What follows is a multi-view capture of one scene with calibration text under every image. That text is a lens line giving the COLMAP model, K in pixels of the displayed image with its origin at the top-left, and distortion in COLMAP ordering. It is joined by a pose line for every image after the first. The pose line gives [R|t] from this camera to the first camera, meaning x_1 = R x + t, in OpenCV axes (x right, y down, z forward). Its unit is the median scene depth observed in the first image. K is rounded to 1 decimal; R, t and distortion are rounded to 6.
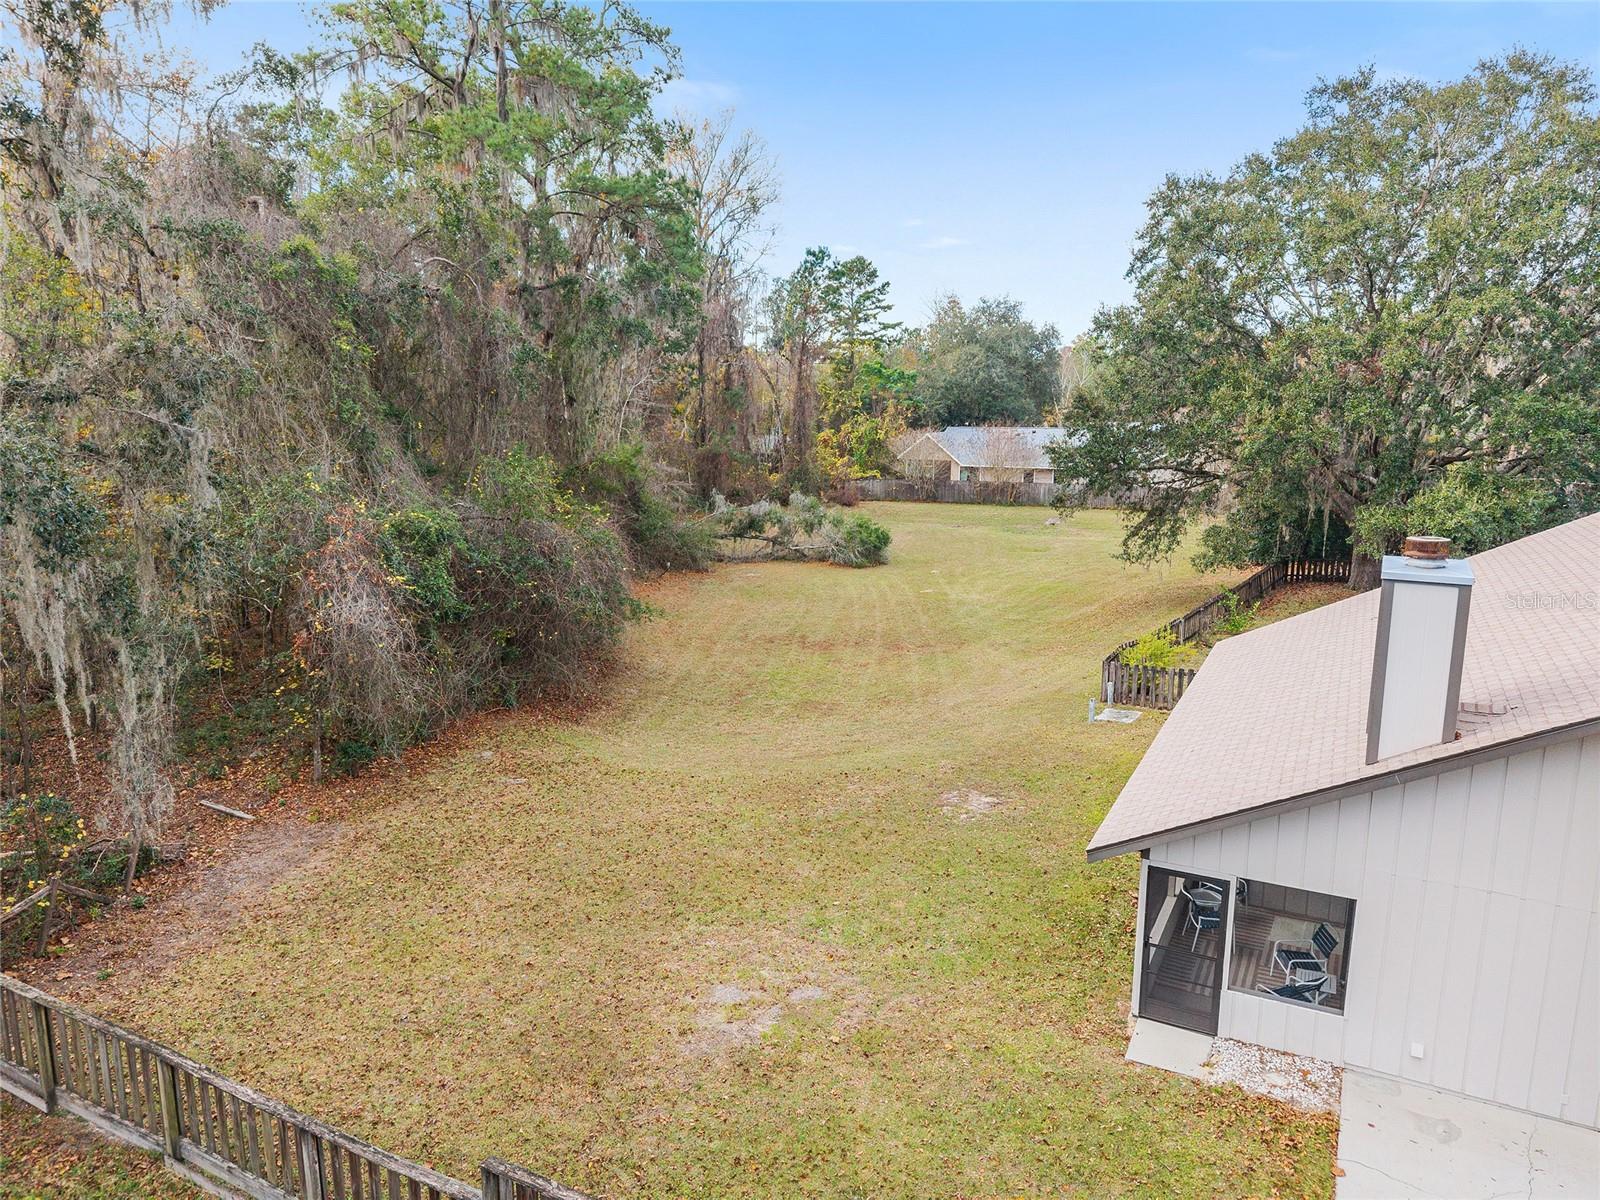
lens RADIAL K [[1067.5, 0, 773.1], [0, 1067.5, 587.3], [0, 0, 1]] dist [0.038774, -0.047136]
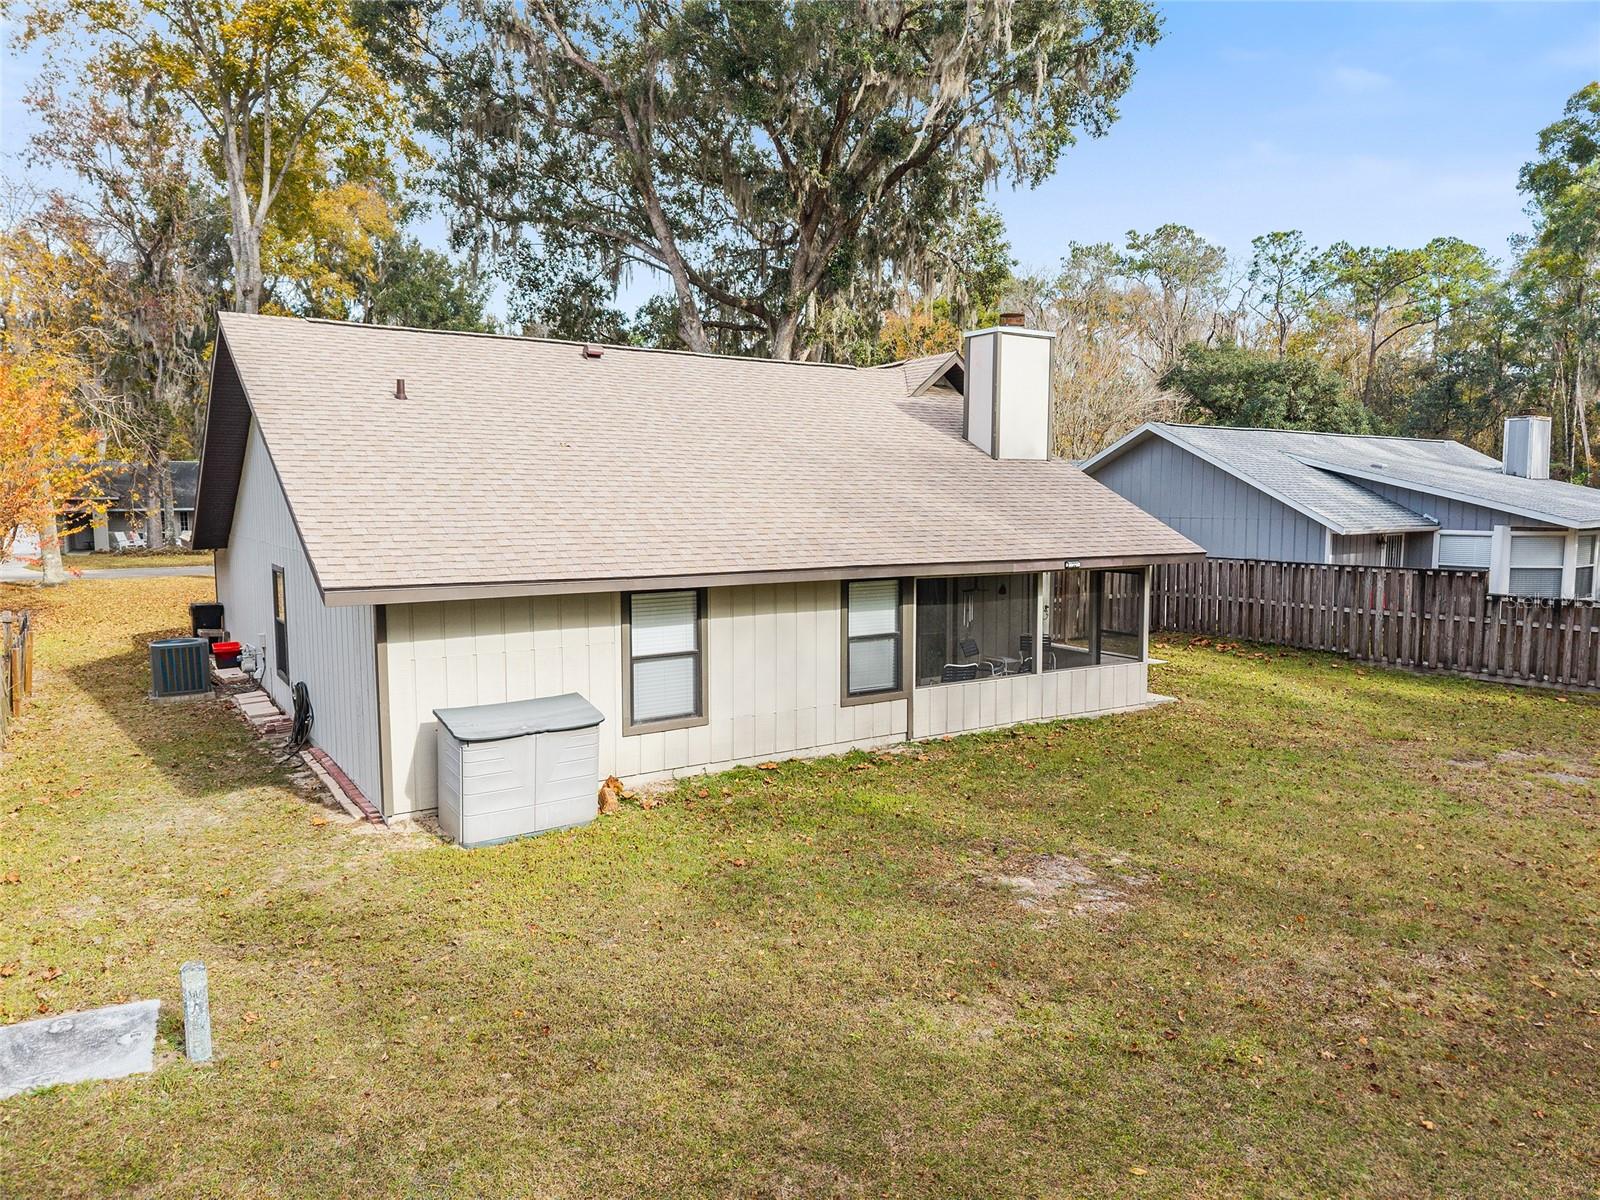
lens RADIAL K [[1067.5, 0, 787.0], [0, 1067.5, 601.4], [0, 0, 1]] dist [0.038774, -0.047136]
pose [[-0.886434, -0.037128, 0.461363, 0.054906], [0.086731, 0.965798, 0.244362, -0.017787], [-0.454656, 0.256625, -0.852896, 0.874892]]
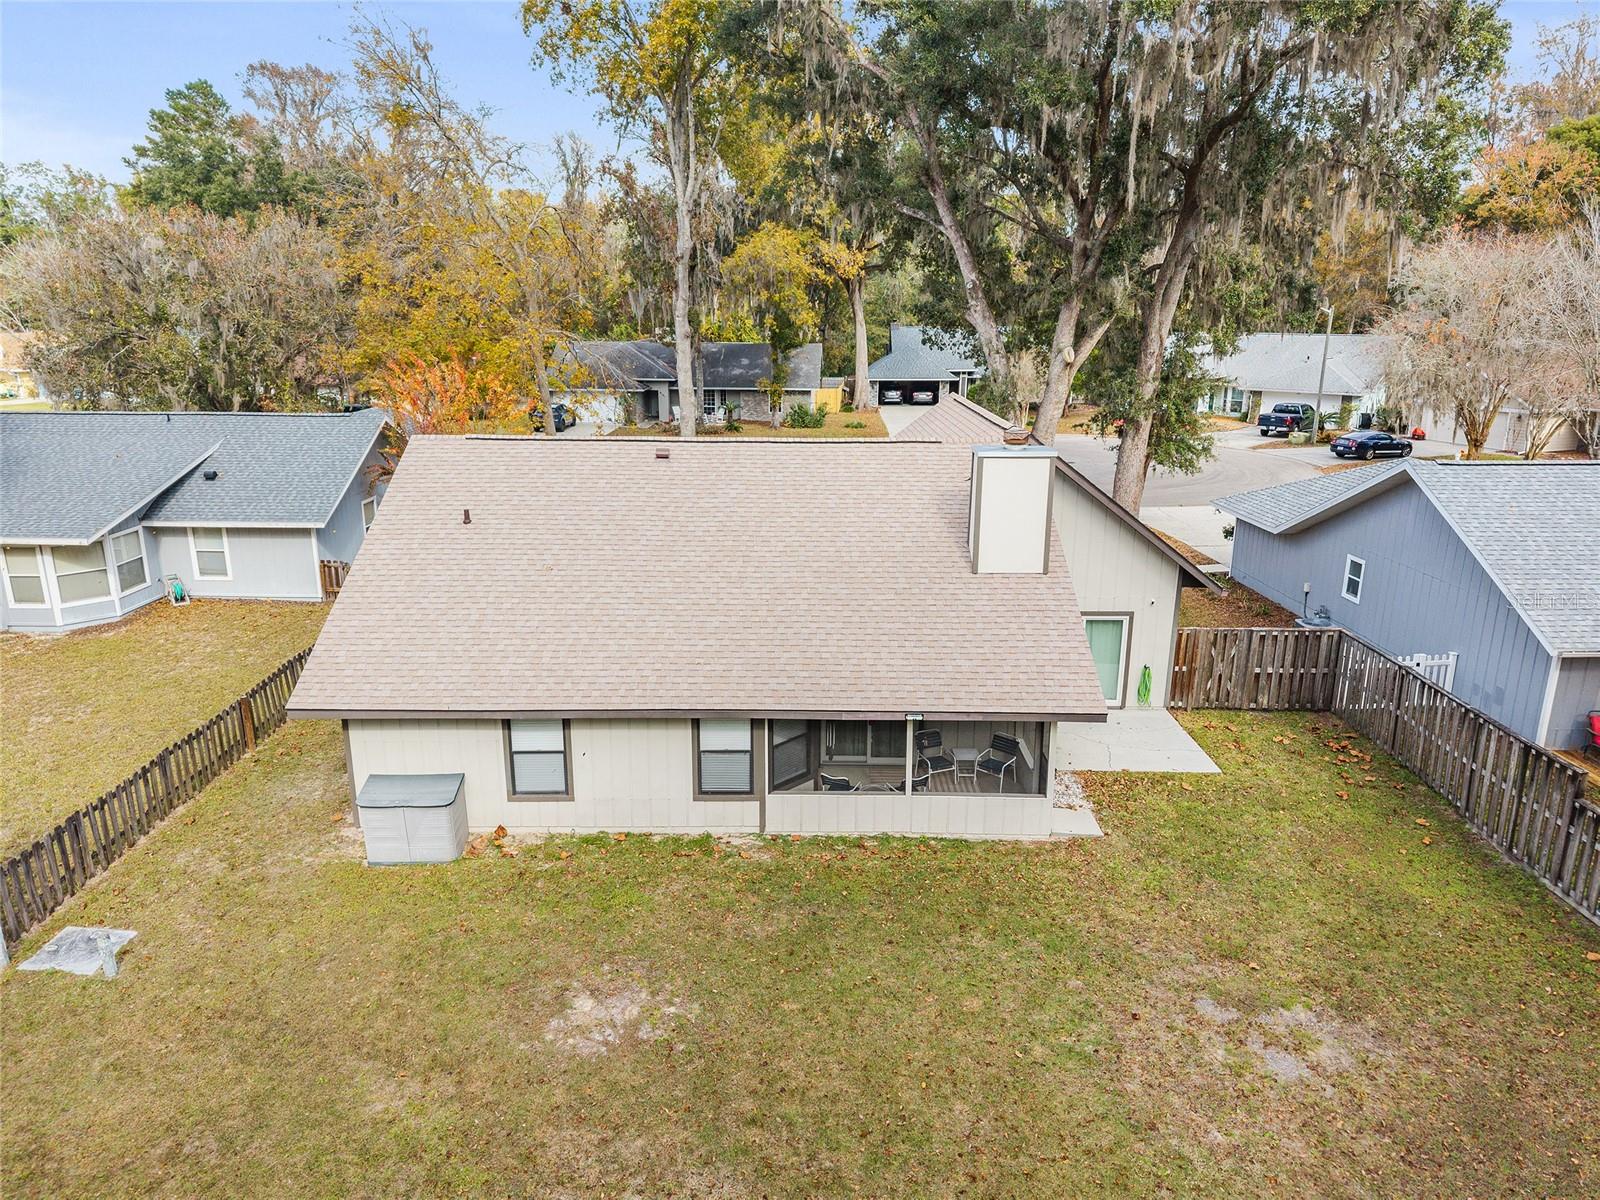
lens RADIAL K [[1067.5, 0, 789.2], [0, 1067.5, 600.0], [0, 0, 1]] dist [0.038774, -0.047136]
pose [[-0.487750, -0.235618, 0.840585, -0.209518], [0.149905, 0.925981, 0.346537, -0.140203], [-0.860016, 0.295031, -0.416327, 0.686260]]
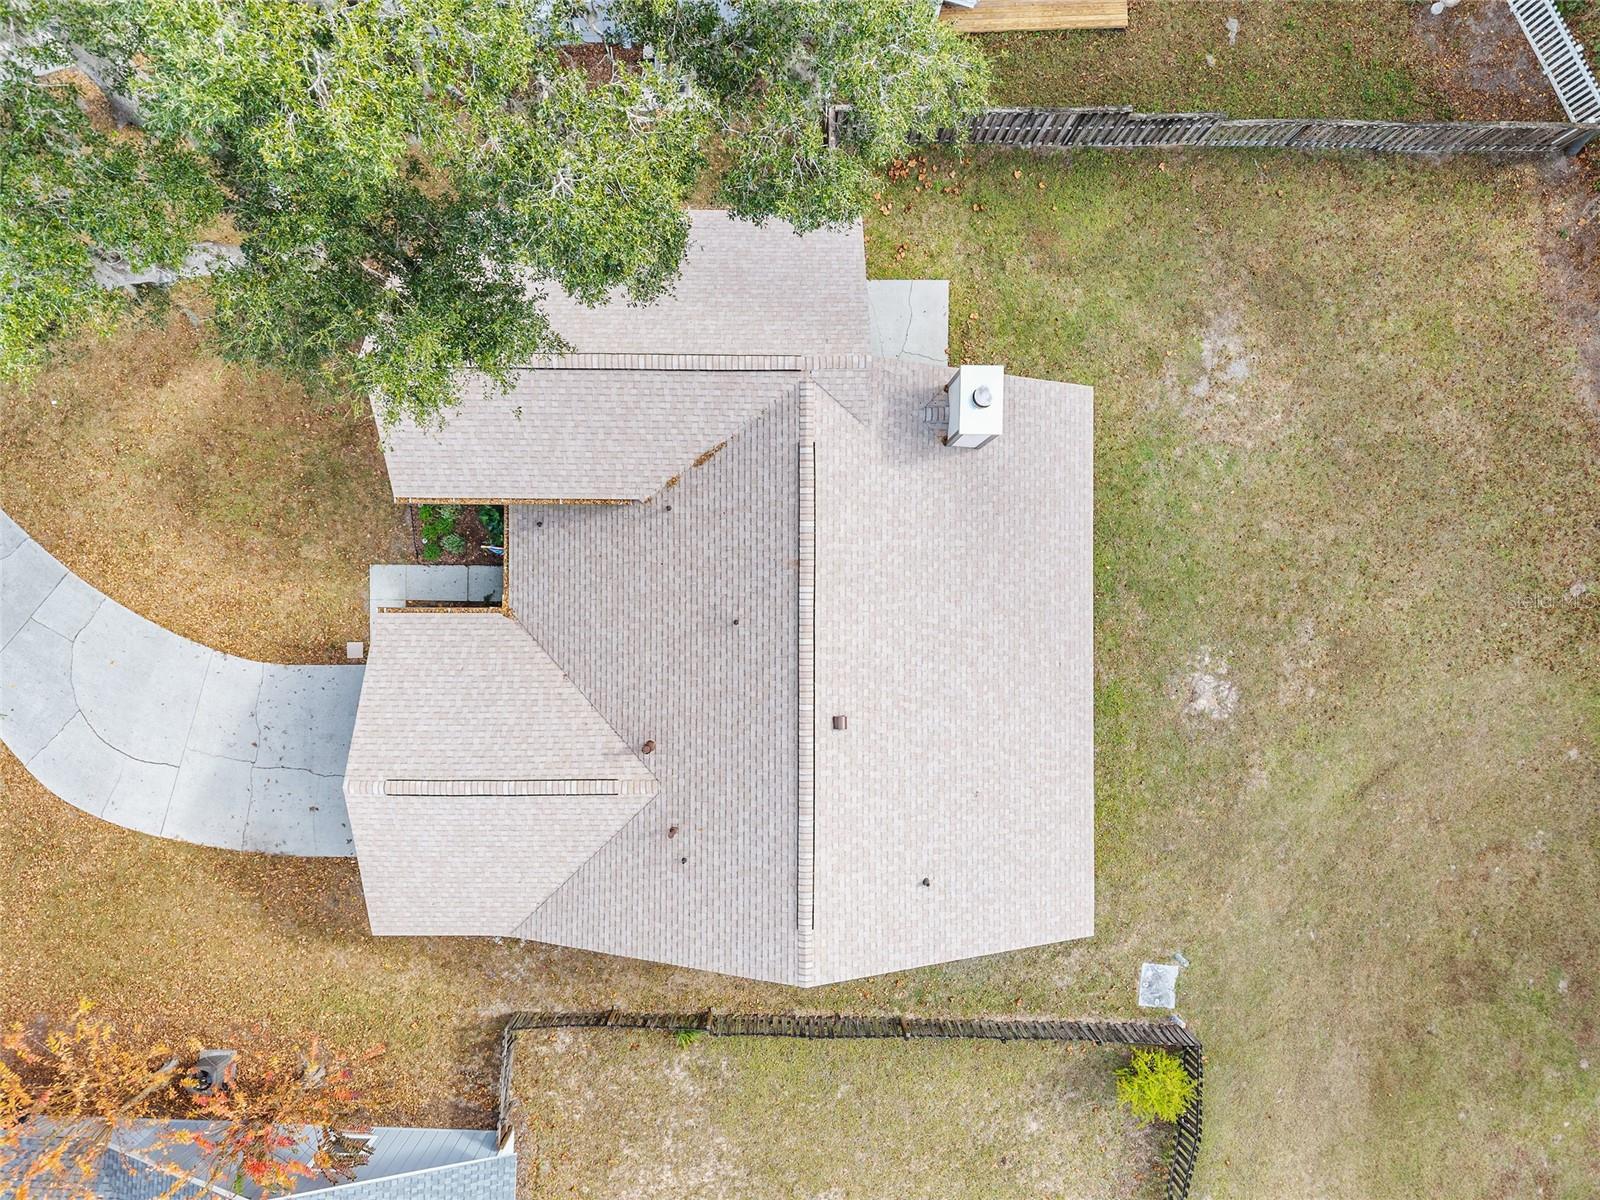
lens RADIAL K [[1067.5, 0, 799.9], [0, 1067.5, 596.1], [0, 0, 1]] dist [0.038774, -0.047136]
pose [[-0.875626, 0.482840, -0.012006, 0.356995], [-0.093752, -0.145529, 0.984902, -0.613862], [0.473803, 0.863531, 0.172696, 0.285086]]
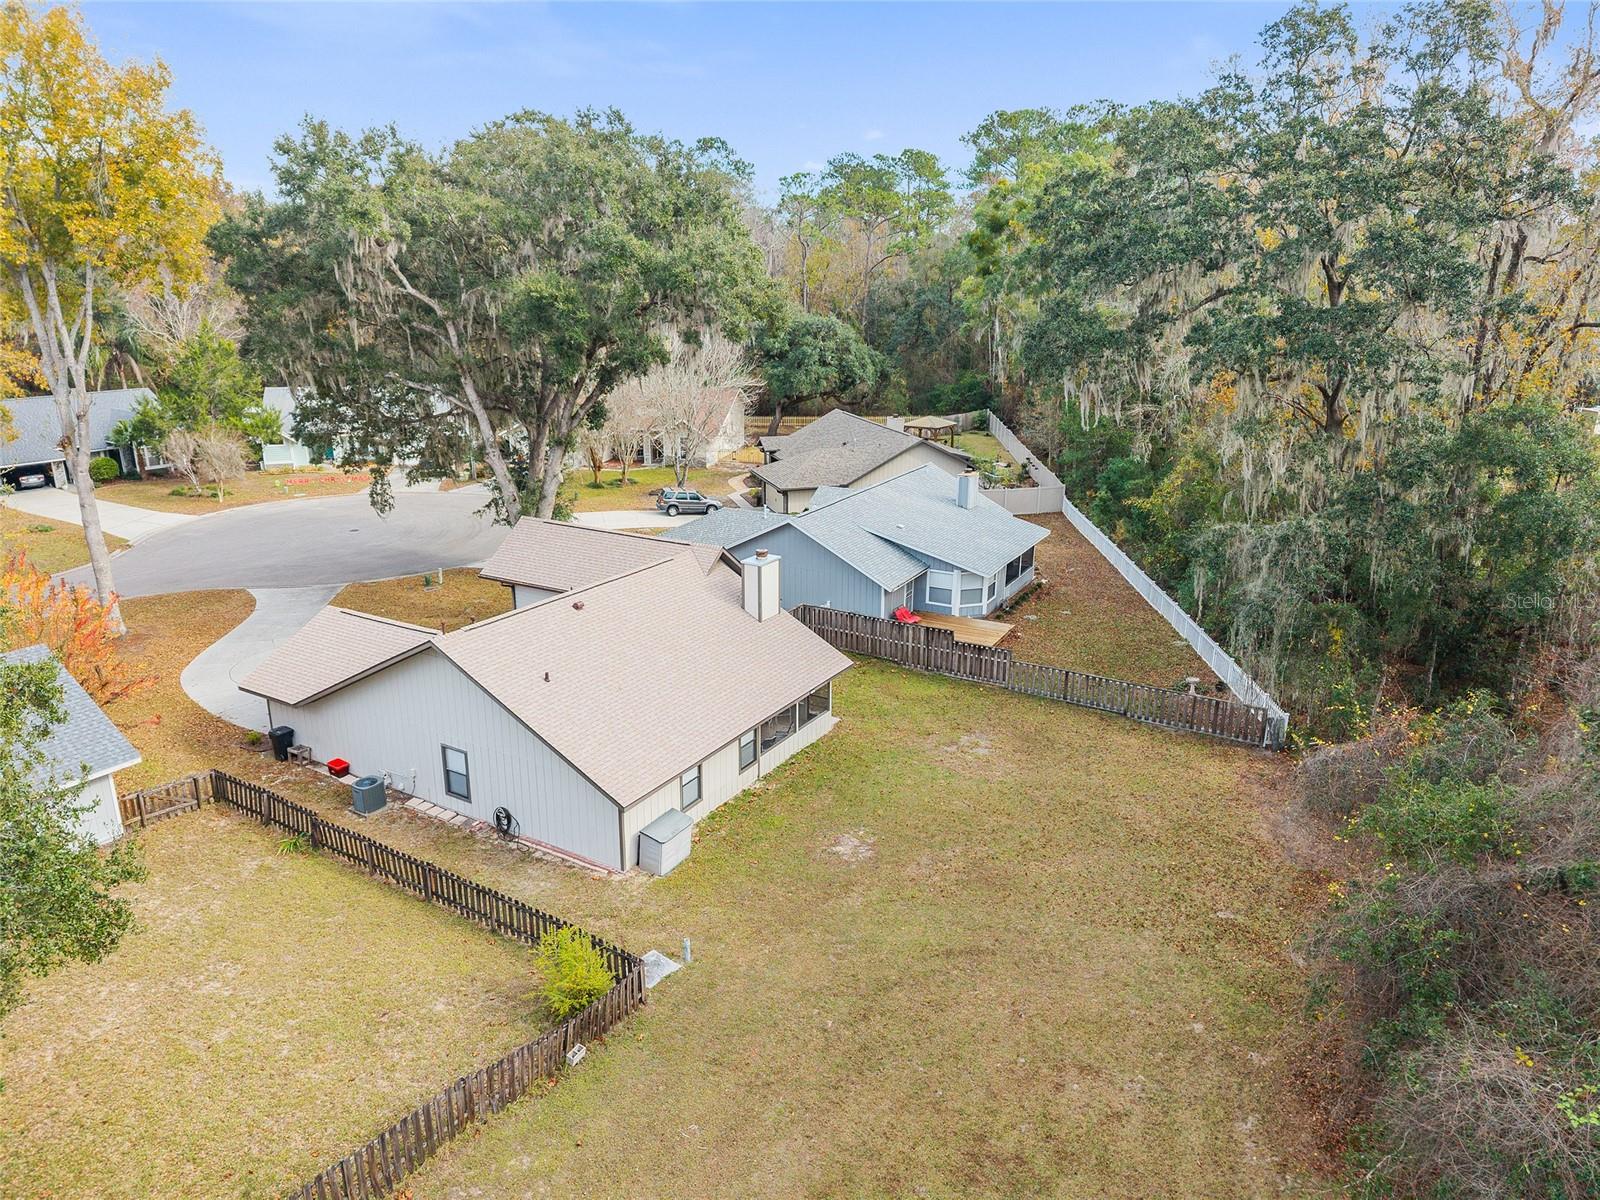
lens RADIAL K [[1067.5, 0, 796.1], [0, 1067.5, 593.9], [0, 0, 1]] dist [0.038774, -0.047136]
pose [[-0.999540, -0.009615, 0.028779, 0.138729], [0.004226, 0.895114, 0.445817, -0.456860], [-0.030047, 0.445733, -0.894662, 1.327249]]
